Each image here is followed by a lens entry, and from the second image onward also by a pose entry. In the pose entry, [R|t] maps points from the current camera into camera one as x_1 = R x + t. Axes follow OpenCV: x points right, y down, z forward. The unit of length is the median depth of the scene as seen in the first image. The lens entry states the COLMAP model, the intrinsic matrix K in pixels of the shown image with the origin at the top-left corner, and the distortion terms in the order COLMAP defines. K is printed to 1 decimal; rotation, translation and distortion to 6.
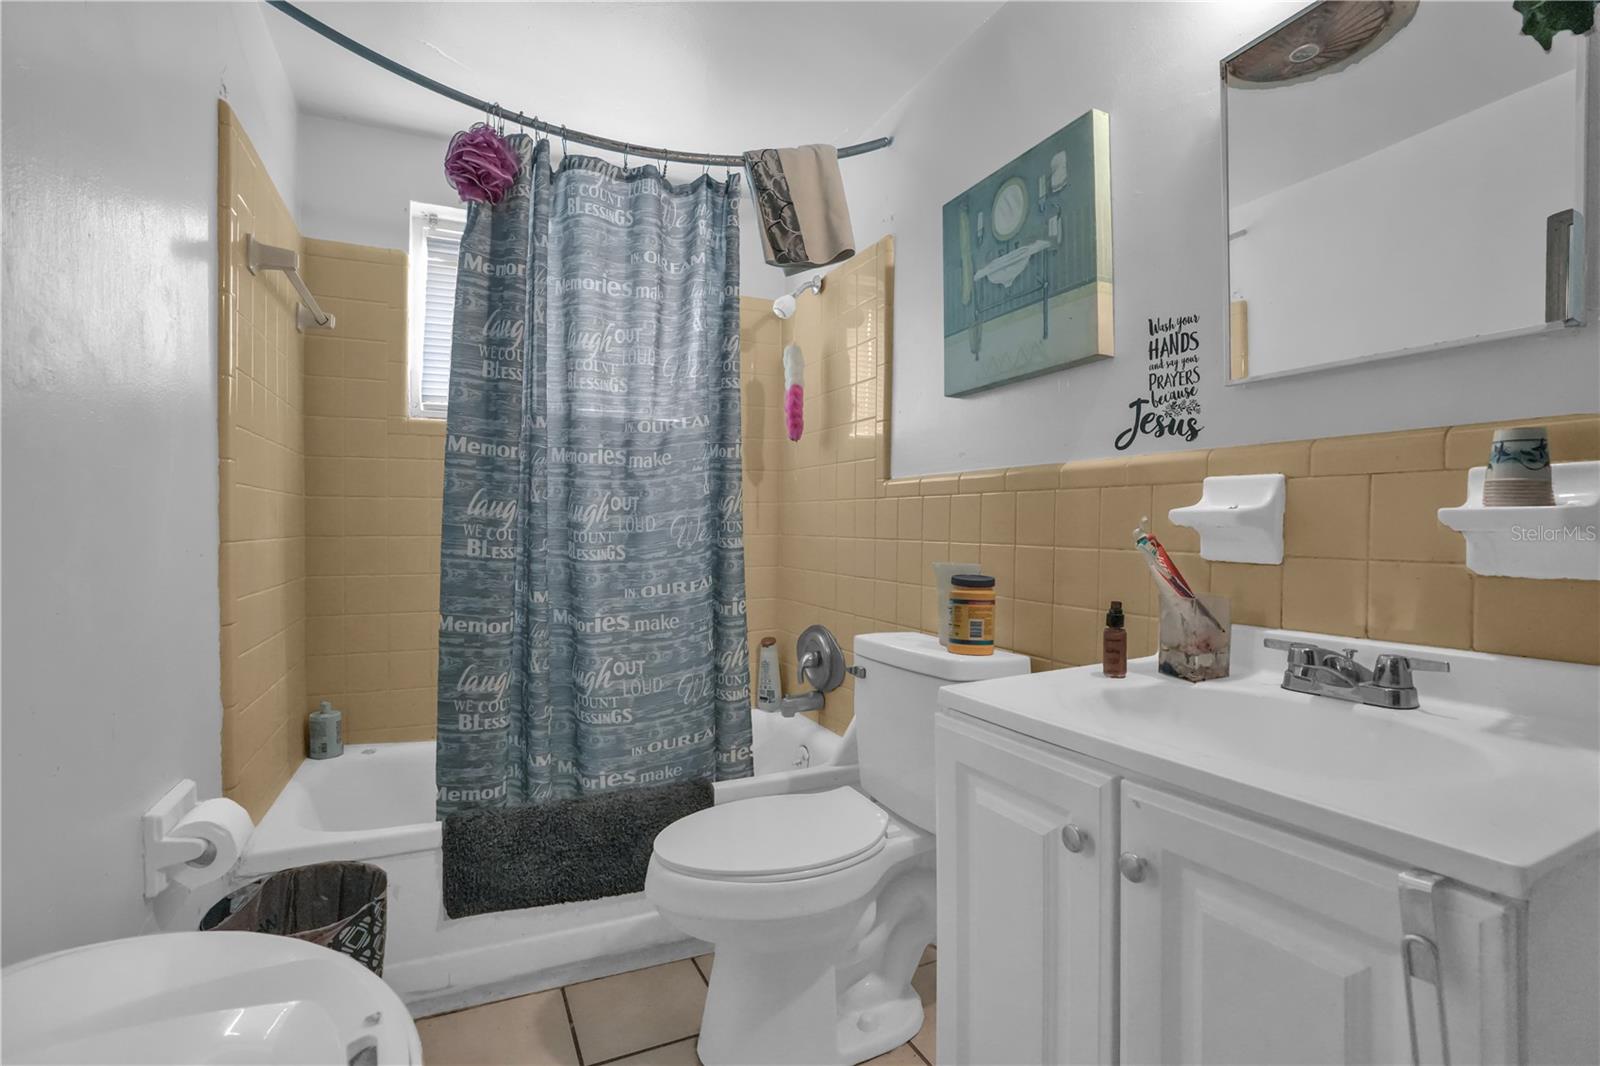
lens RADIAL K [[782.6, 0, 807.3], [0, 782.6, 537.7], [0, 0, 1]] dist [-0.059452, 0.021777]
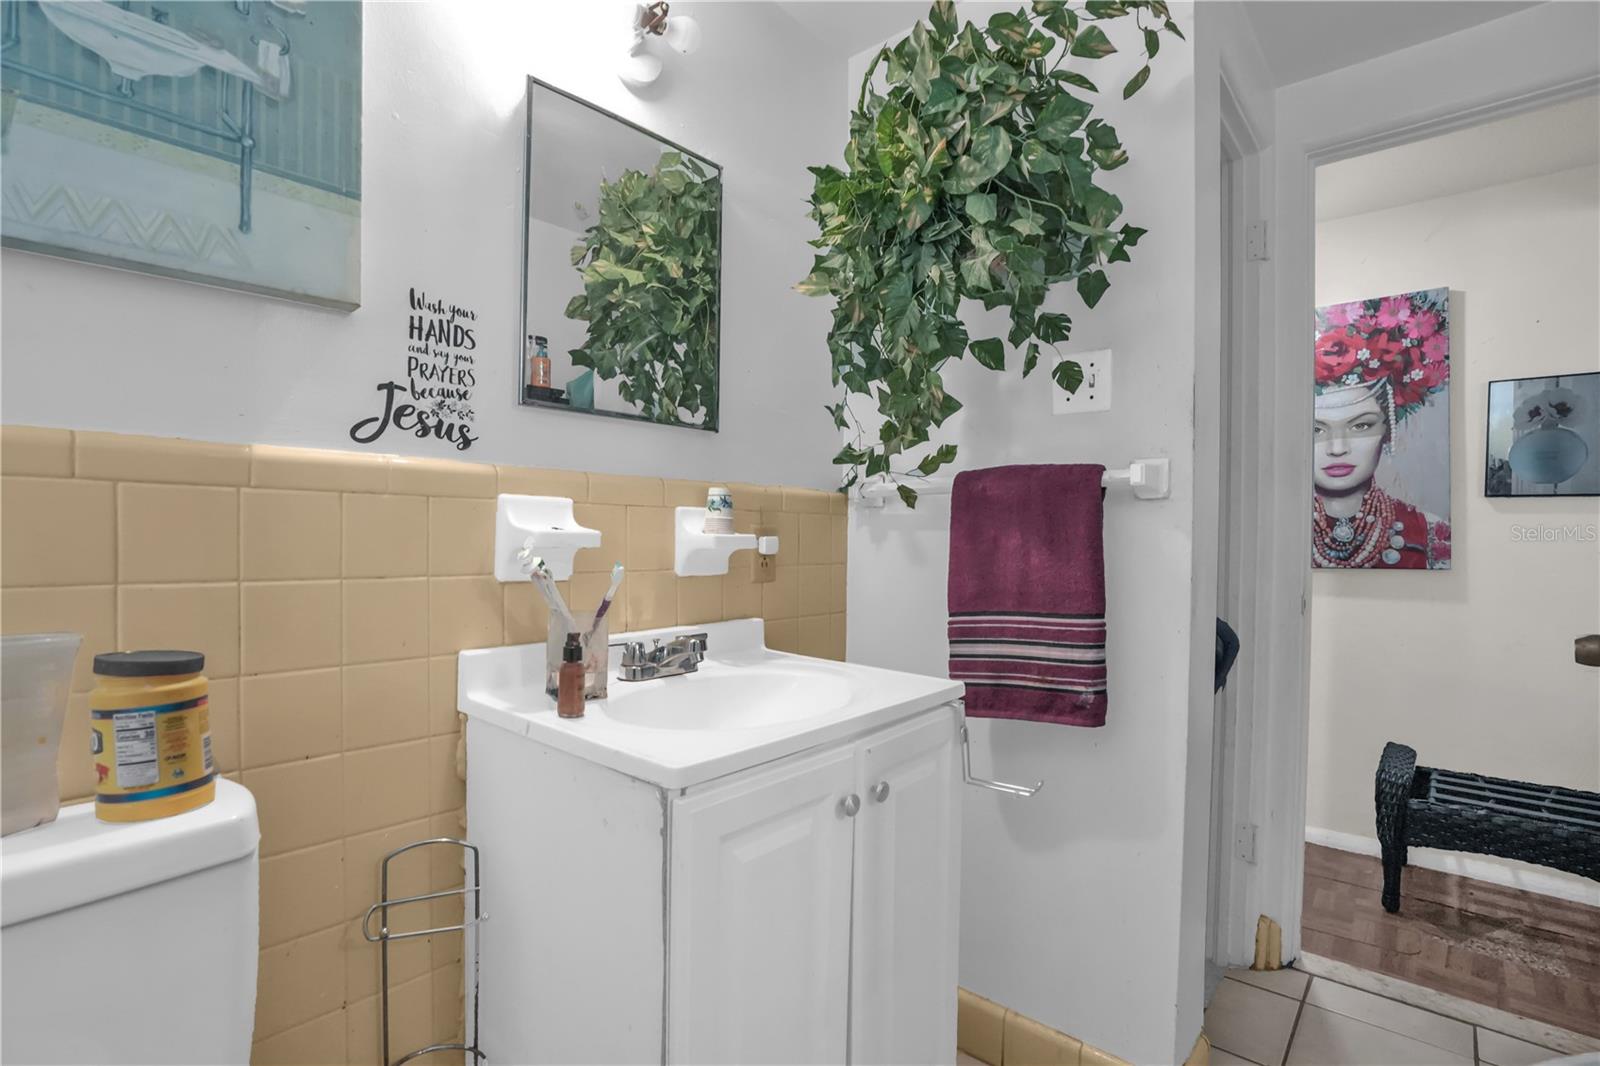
lens RADIAL K [[782.6, 0, 807.3], [0, 782.6, 537.7], [0, 0, 1]] dist [-0.059452, 0.021777]
pose [[-0.428360, -0.012274, 0.903525, -0.461367], [0.001546, 0.999896, 0.014315, -0.035501], [-0.903607, 0.007529, -0.428297, 0.988129]]
